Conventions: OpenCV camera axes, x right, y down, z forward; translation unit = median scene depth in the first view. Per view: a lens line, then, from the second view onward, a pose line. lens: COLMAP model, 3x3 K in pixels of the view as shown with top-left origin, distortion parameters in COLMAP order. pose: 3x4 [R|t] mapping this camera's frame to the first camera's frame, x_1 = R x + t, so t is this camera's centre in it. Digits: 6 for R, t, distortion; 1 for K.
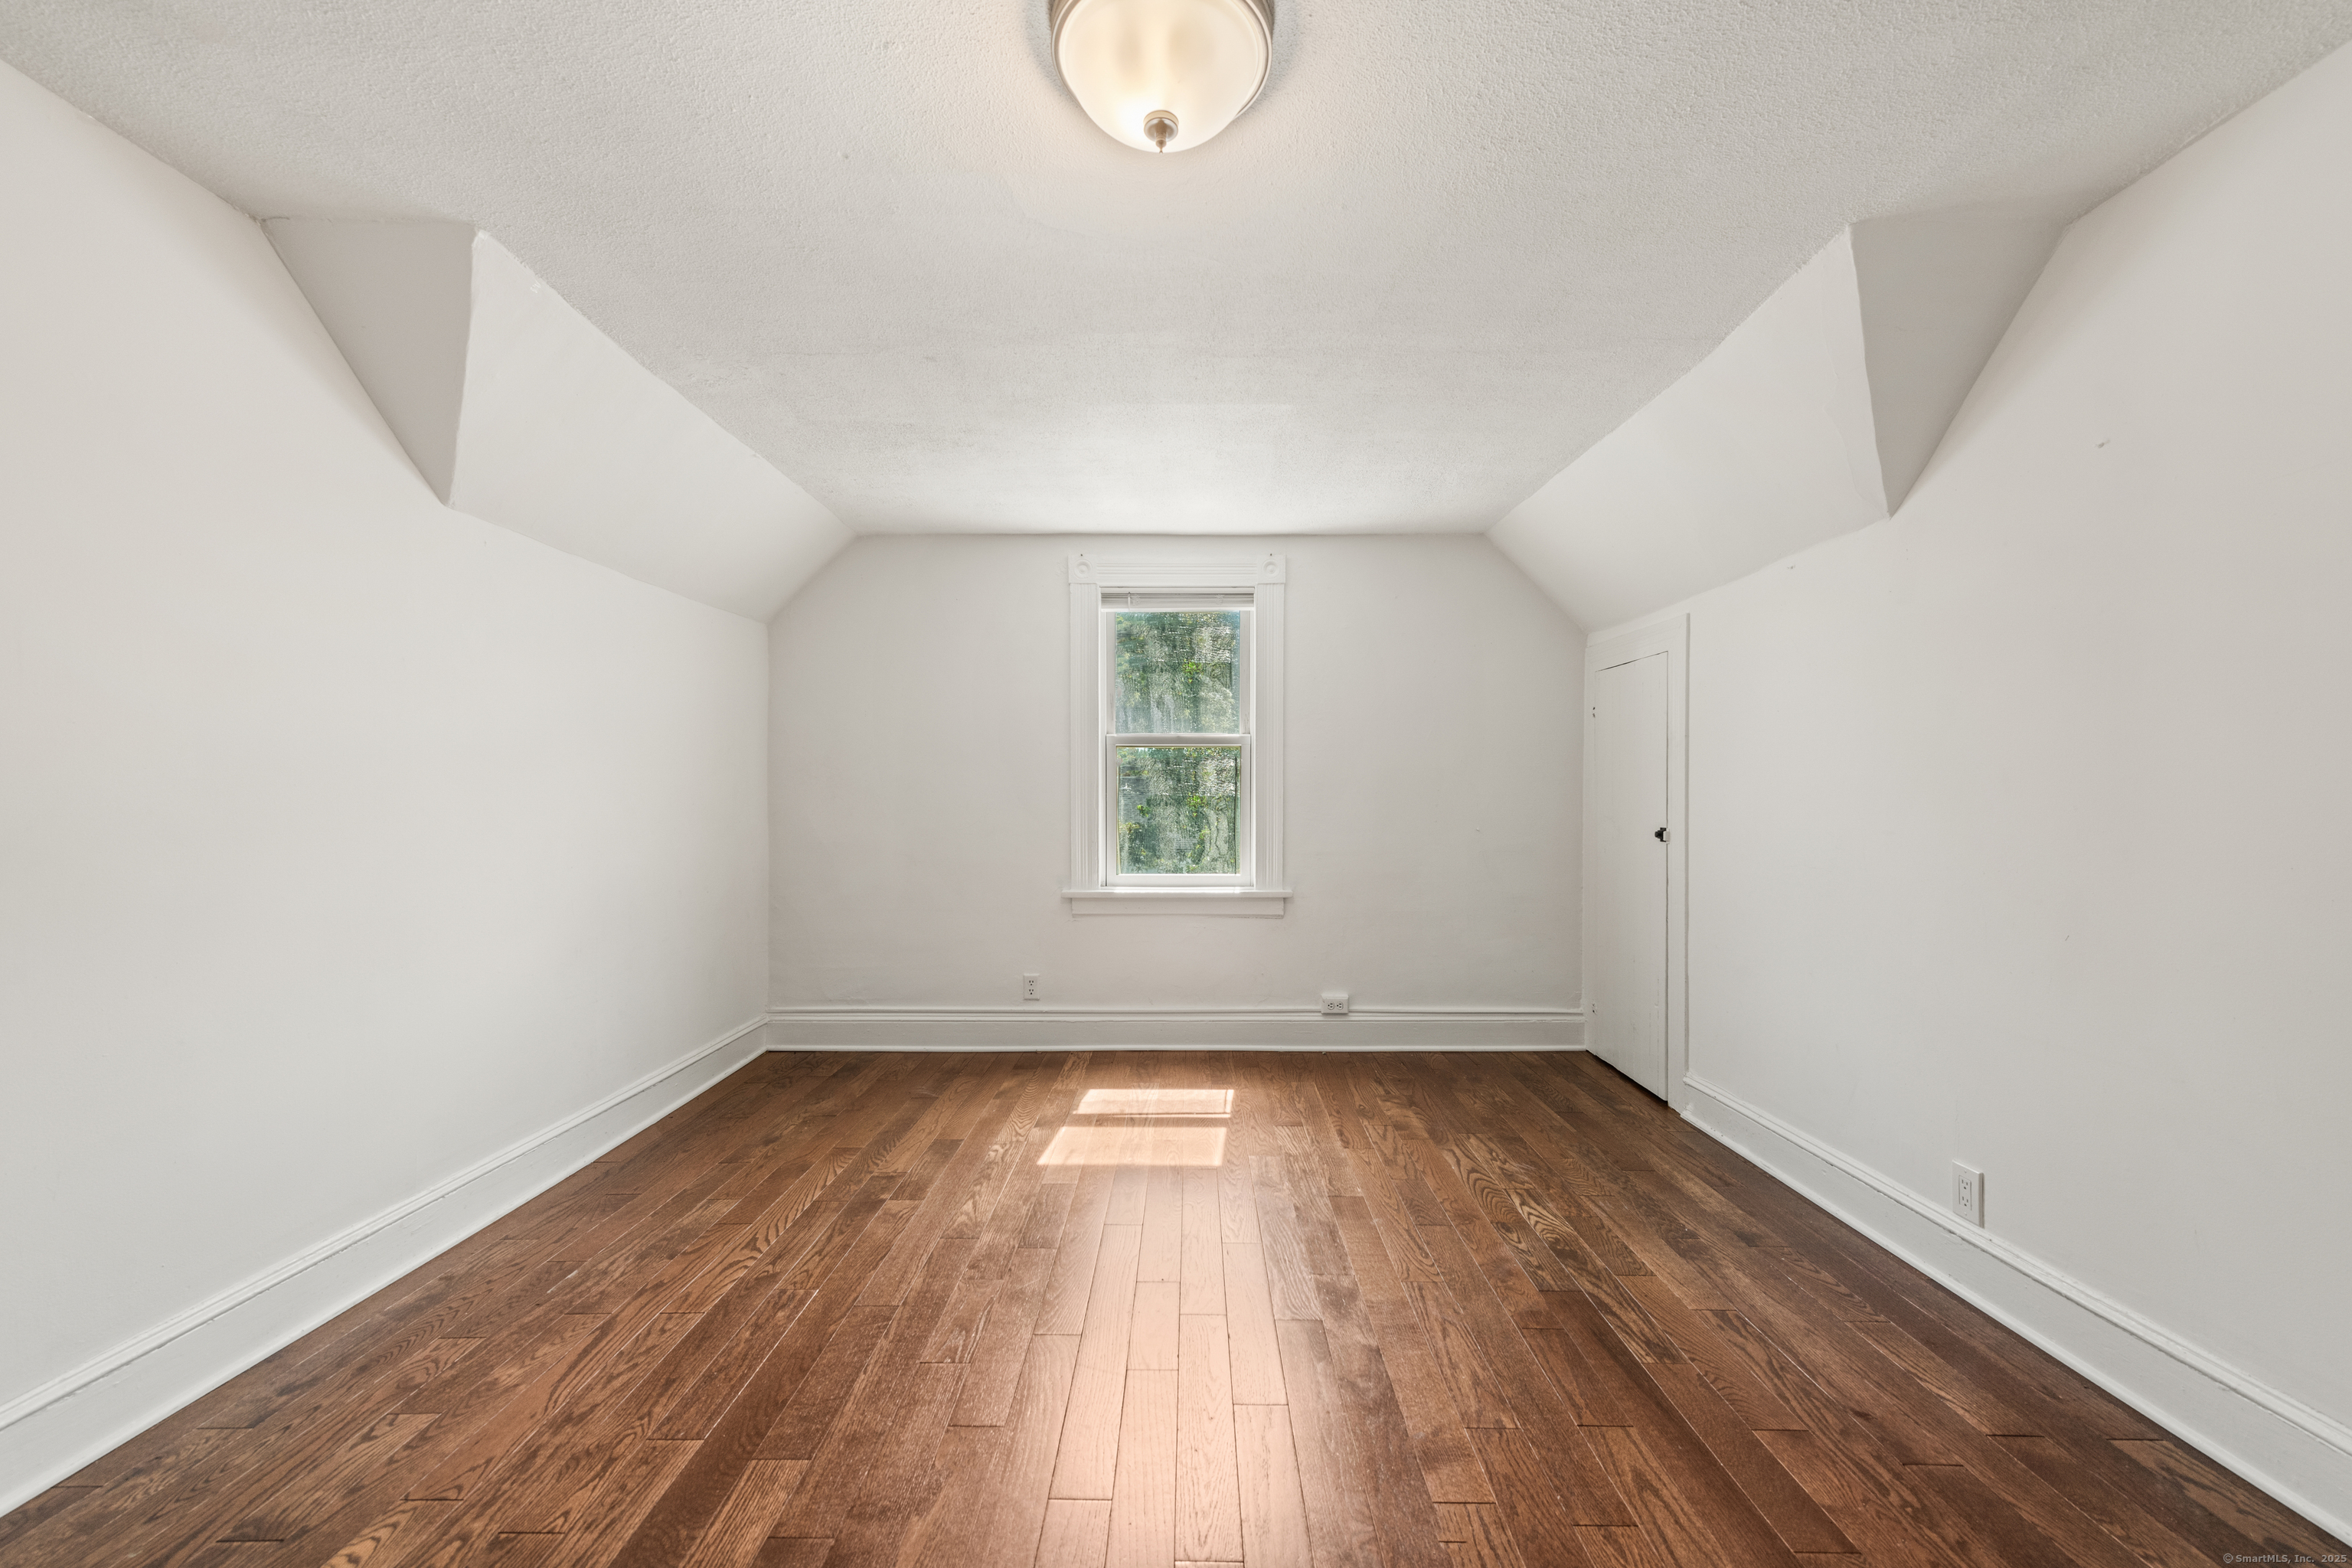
lens RADIAL K [[939.4, 0, 1197.2], [0, 939.4, 826.3], [0, 0, 1]] dist [0.022295, -0.008108]
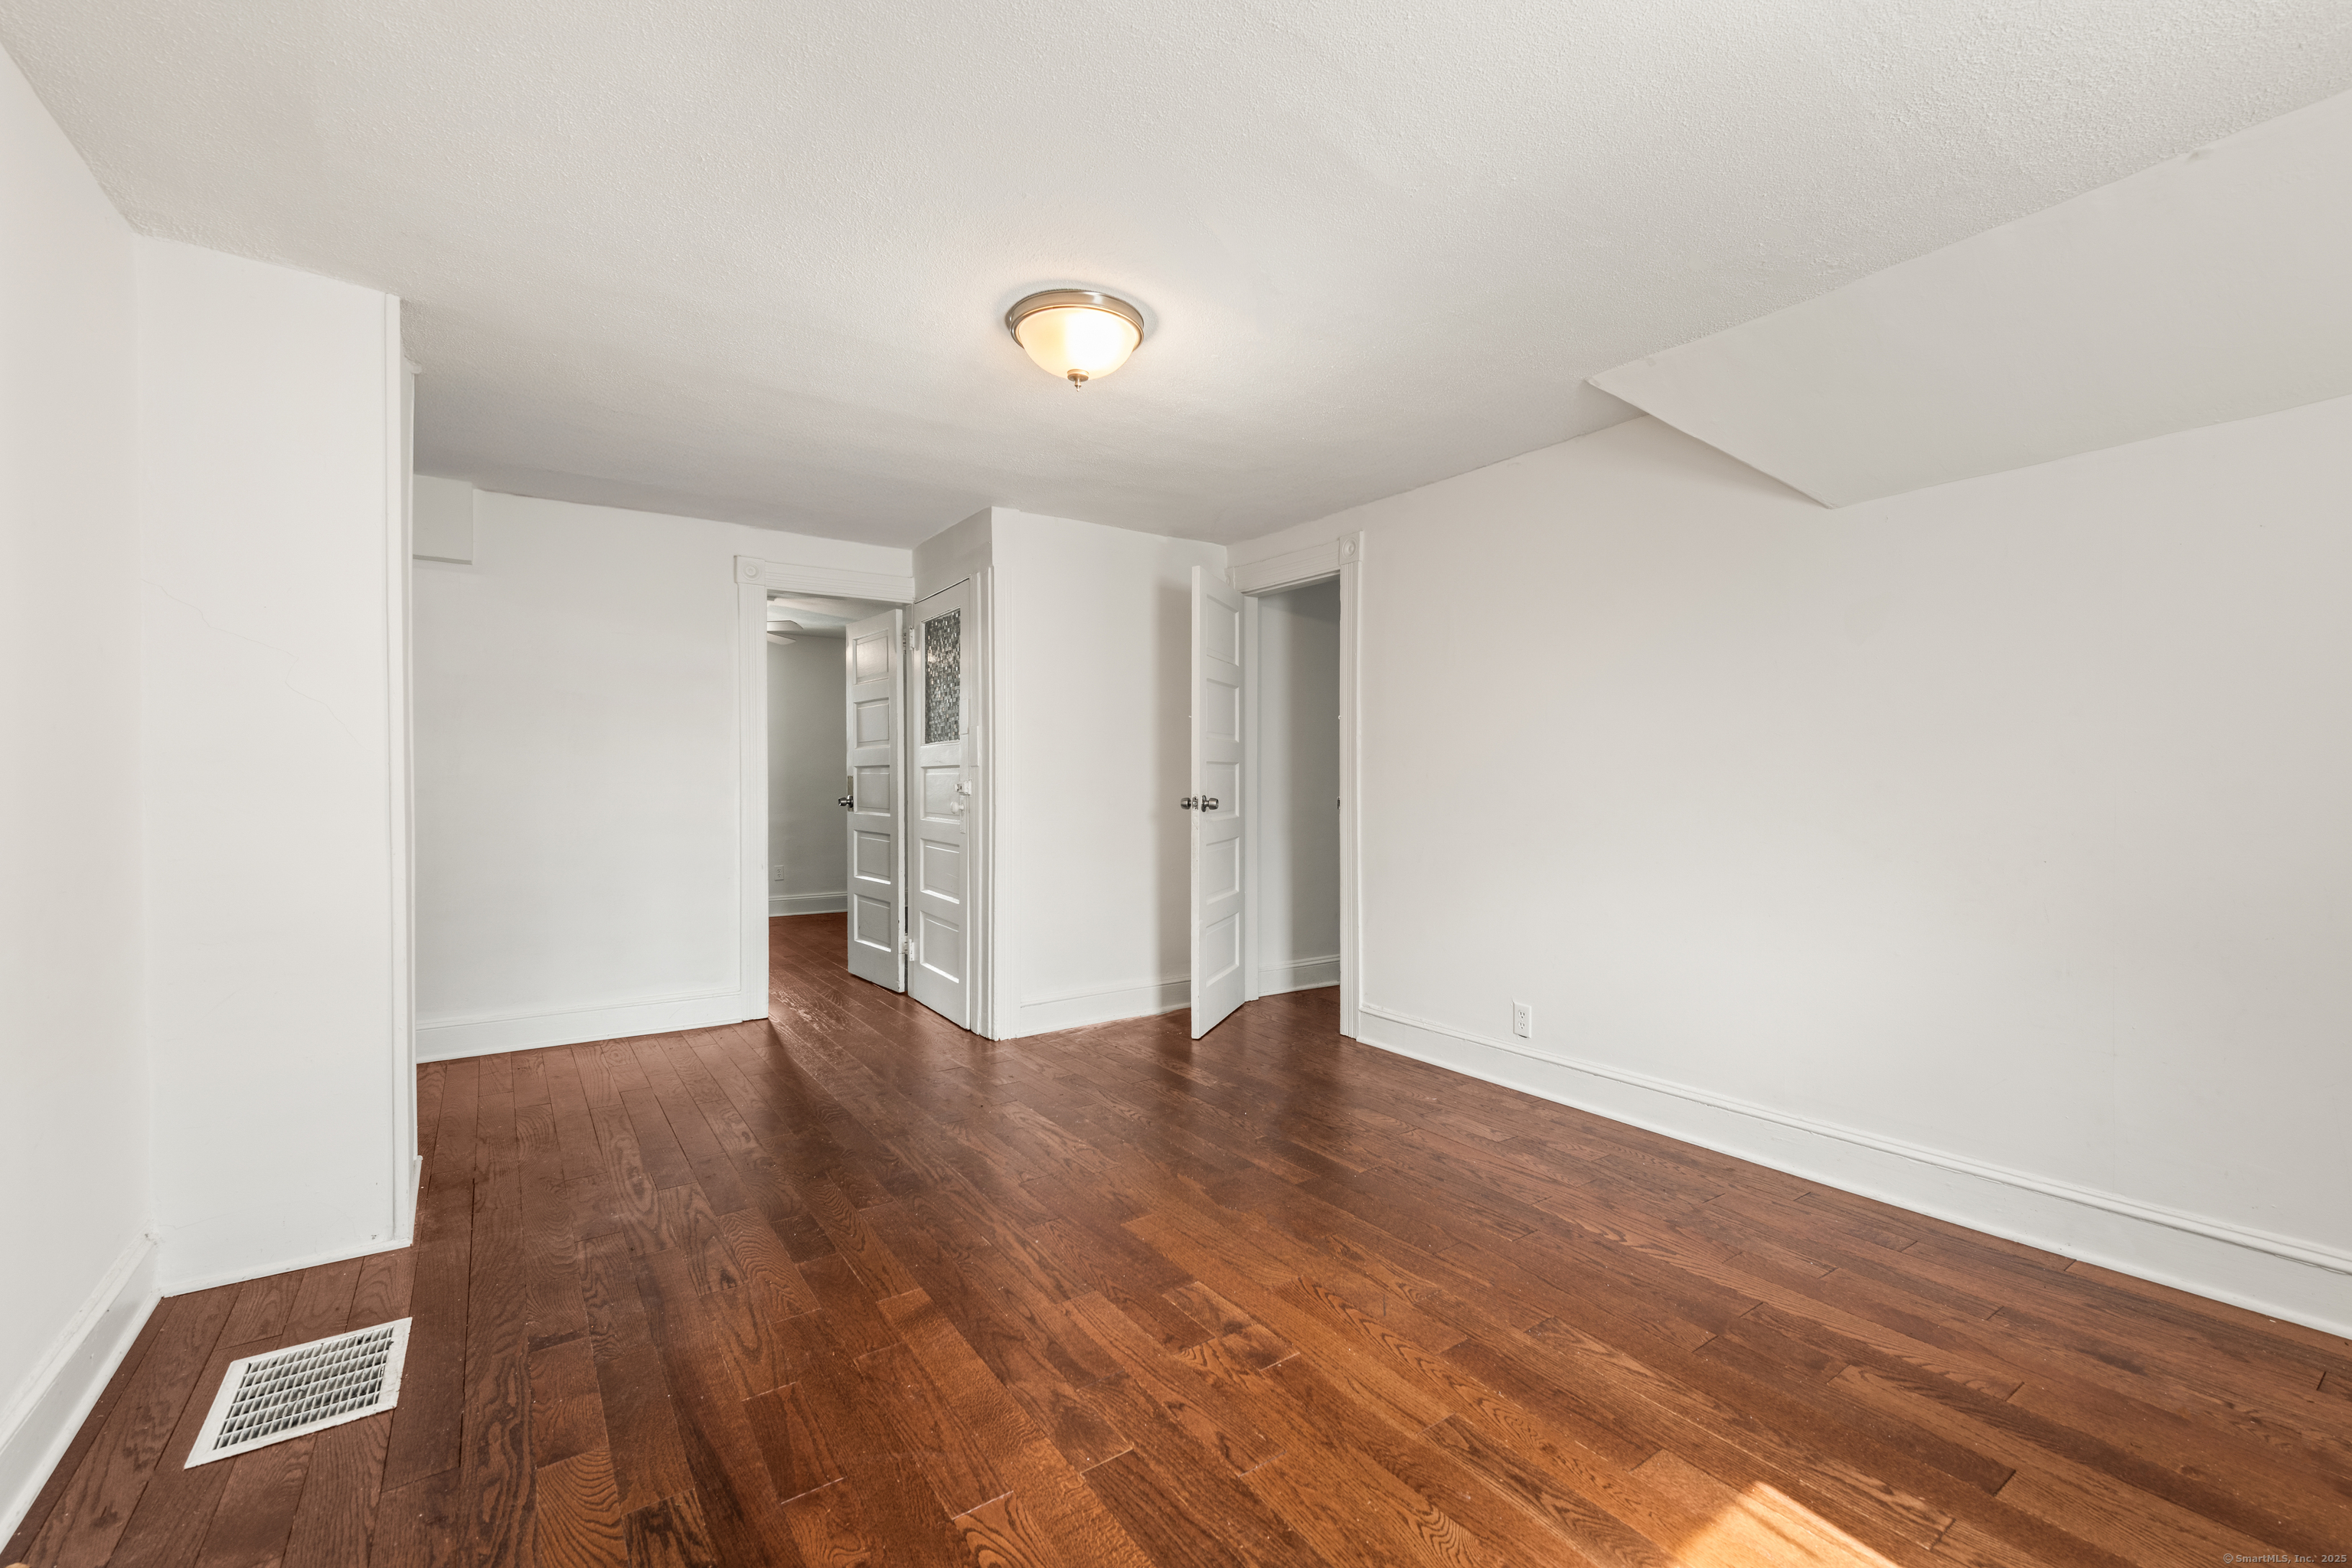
lens RADIAL K [[985.2, 0, 1166.9], [0, 985.2, 784.5], [0, 0, 1]] dist [0.015655, -0.000028]
pose [[-0.829904, 0.005018, -0.557884, 0.363011], [-0.010062, 0.999662, 0.023959, -0.029393], [0.557816, 0.025497, -0.829573, 1.146181]]
